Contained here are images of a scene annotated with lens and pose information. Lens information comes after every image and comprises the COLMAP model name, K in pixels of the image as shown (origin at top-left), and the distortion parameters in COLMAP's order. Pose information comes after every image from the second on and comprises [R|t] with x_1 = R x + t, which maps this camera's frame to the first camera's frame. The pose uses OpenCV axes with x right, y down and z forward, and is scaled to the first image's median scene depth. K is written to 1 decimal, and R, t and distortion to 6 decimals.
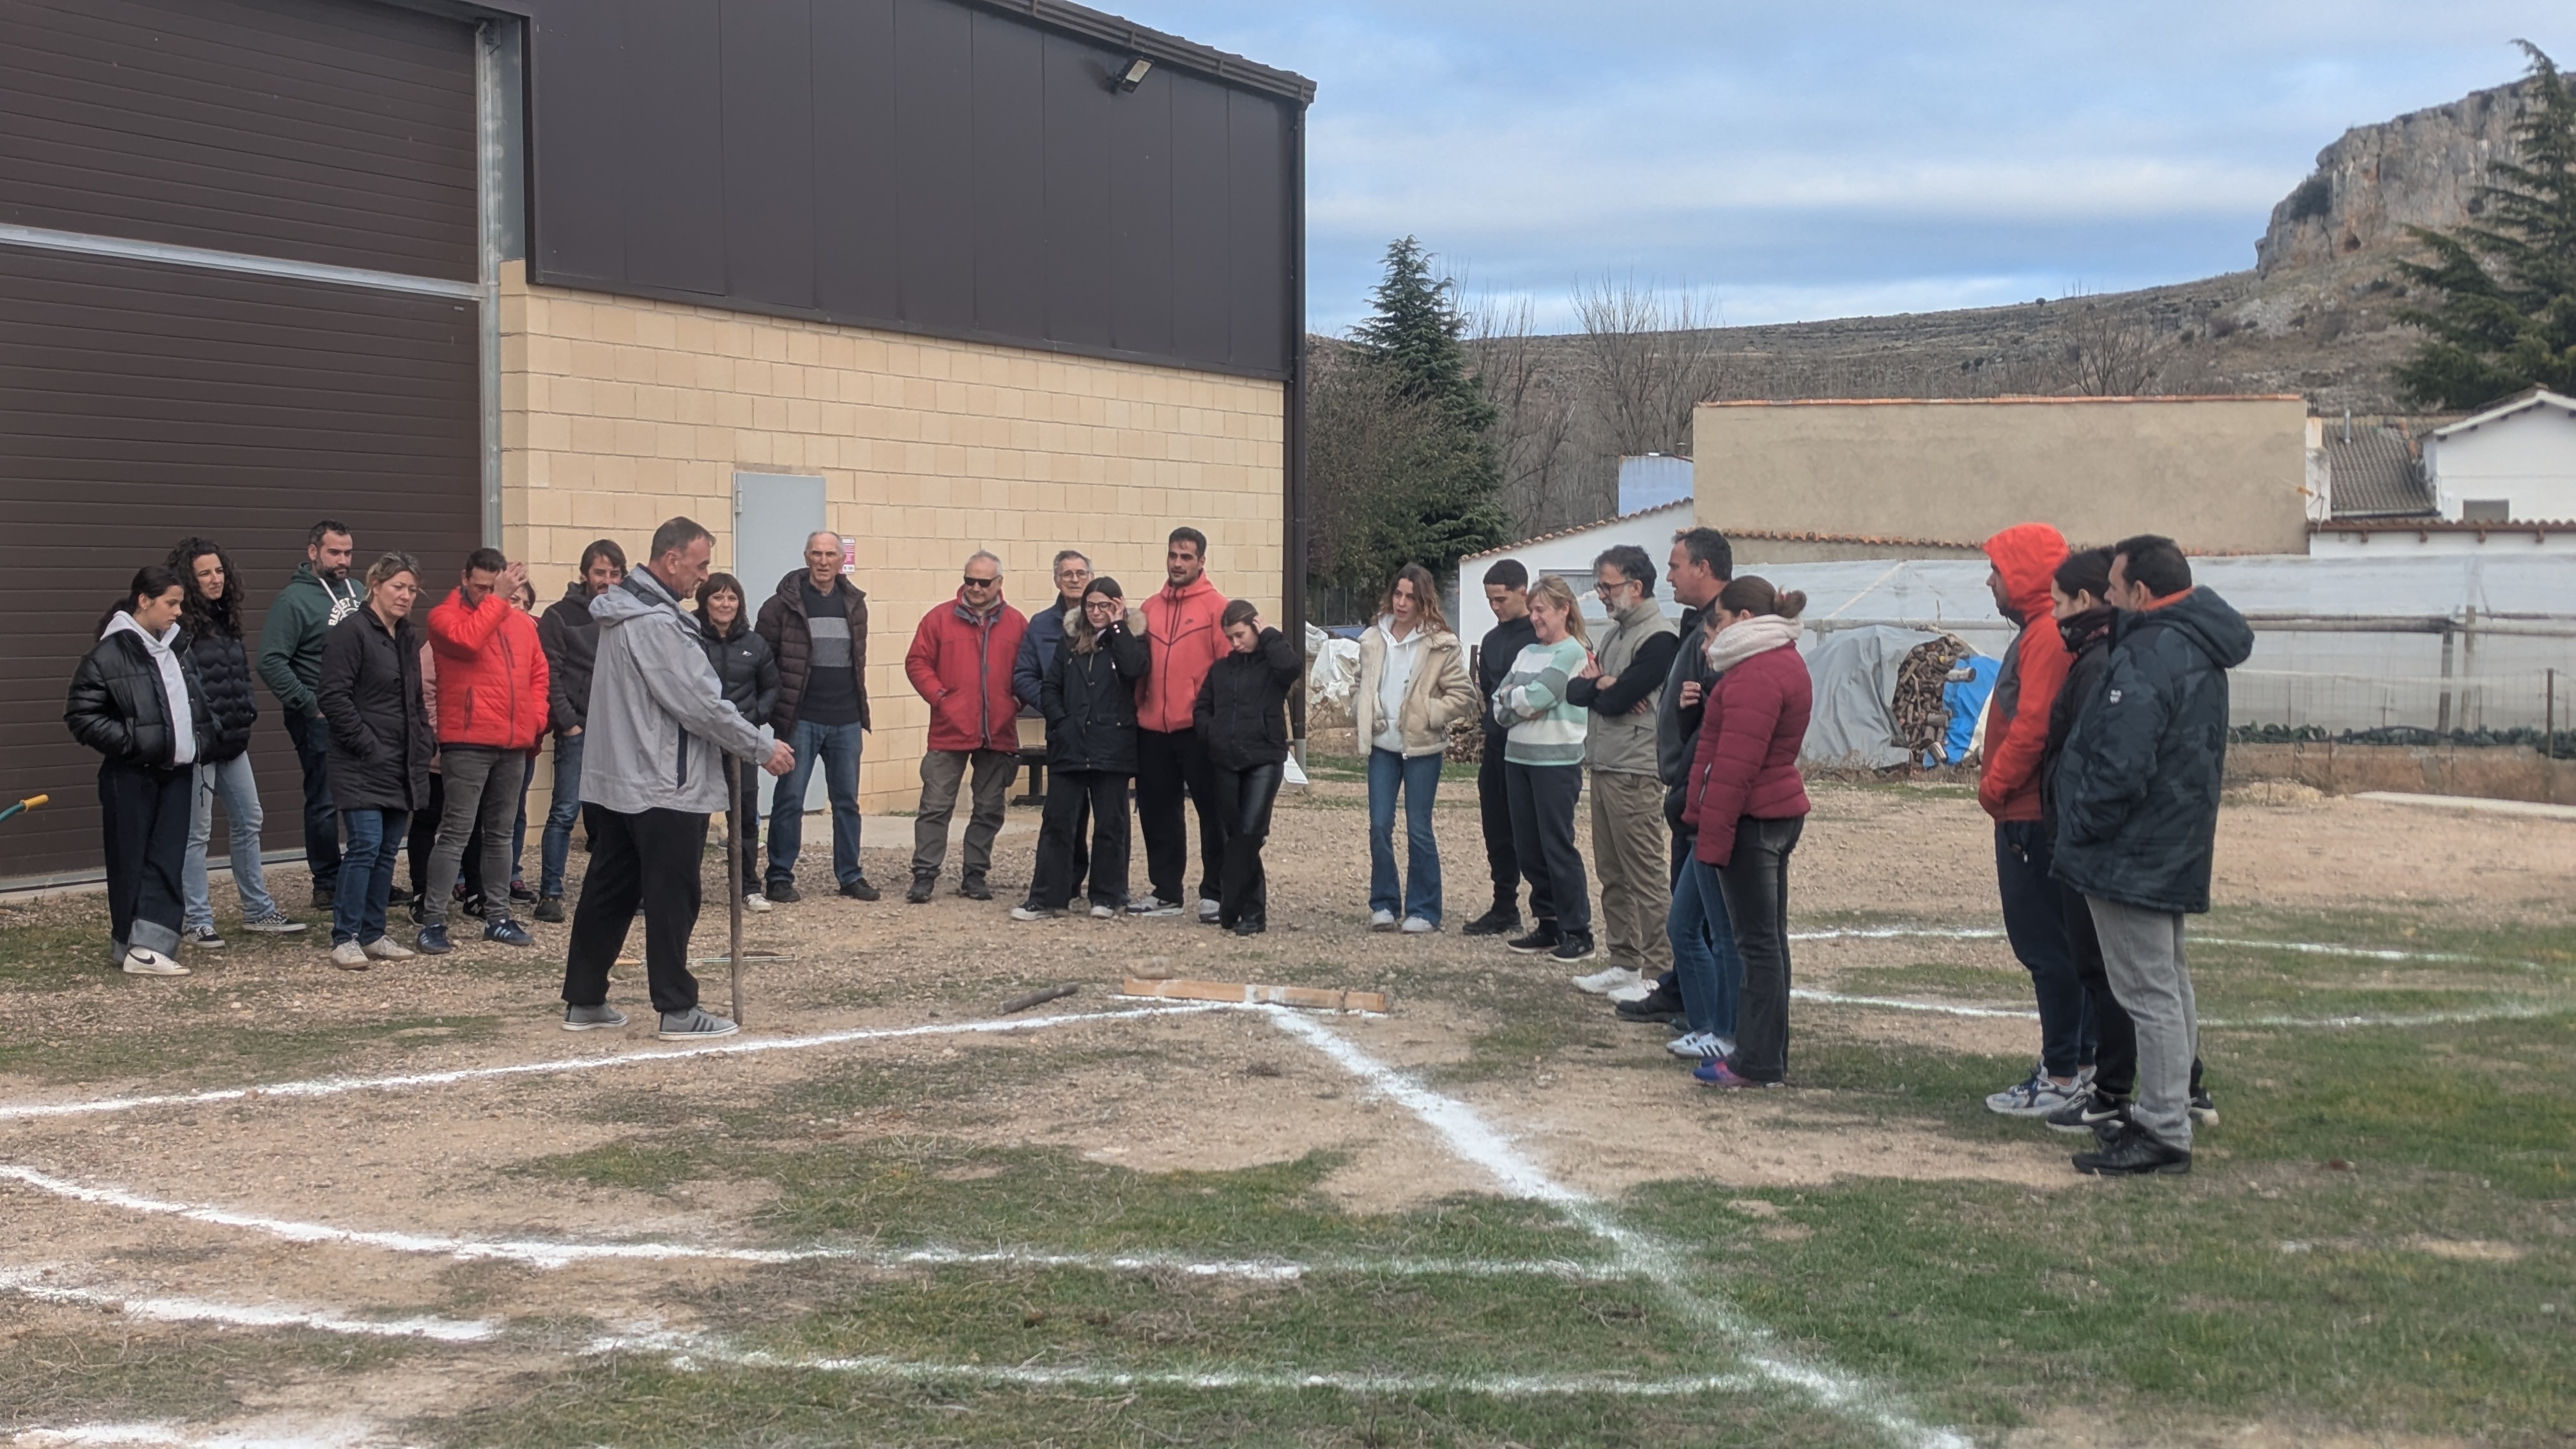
lens RADIAL K [[3579.0, 0, 1288.0], [0, 3579.0, 724.5], [0, 0, 1]] dist [0.033924, 0.037666]
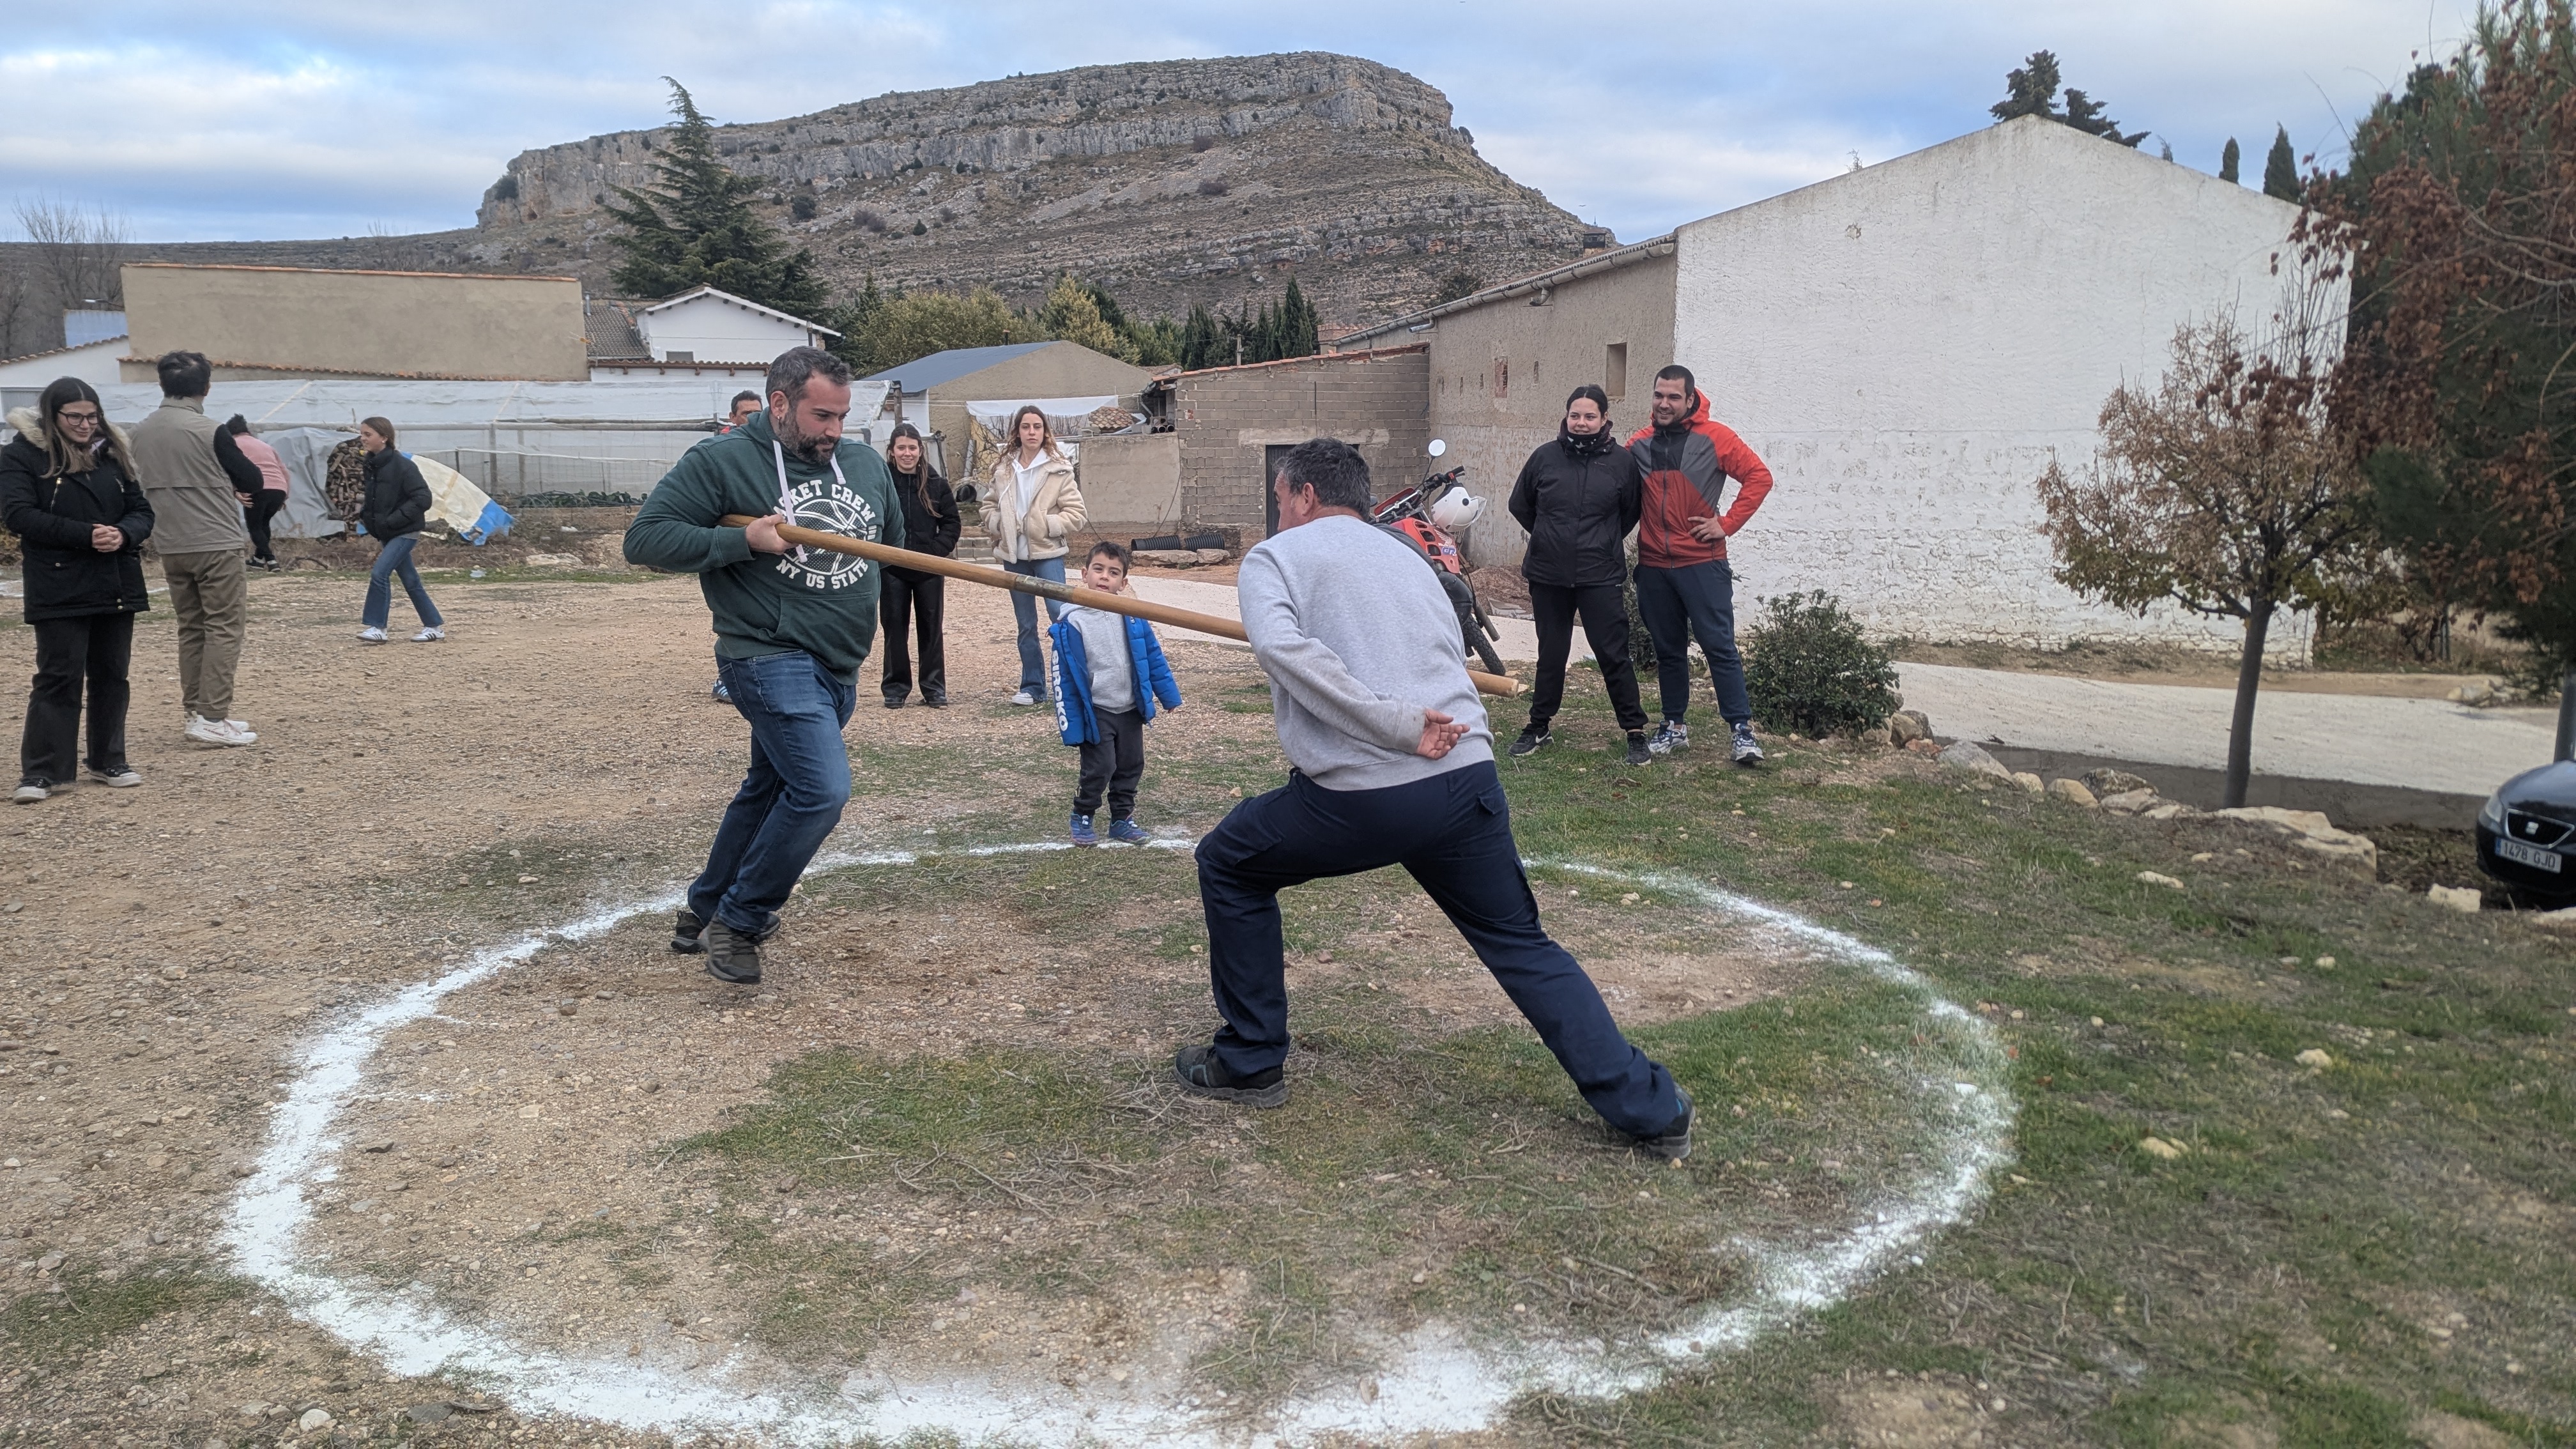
lens RADIAL K [[1817.2, 0, 1288.0], [0, 1817.2, 724.5], [0, 0, 1]] dist [0.087619, -0.099019]
pose [[0.787393, -0.107132, 0.607070, 0.012191], [0.025594, 0.989615, 0.141445, -0.003300], [-0.615919, -0.095835, 0.781958, 0.119190]]
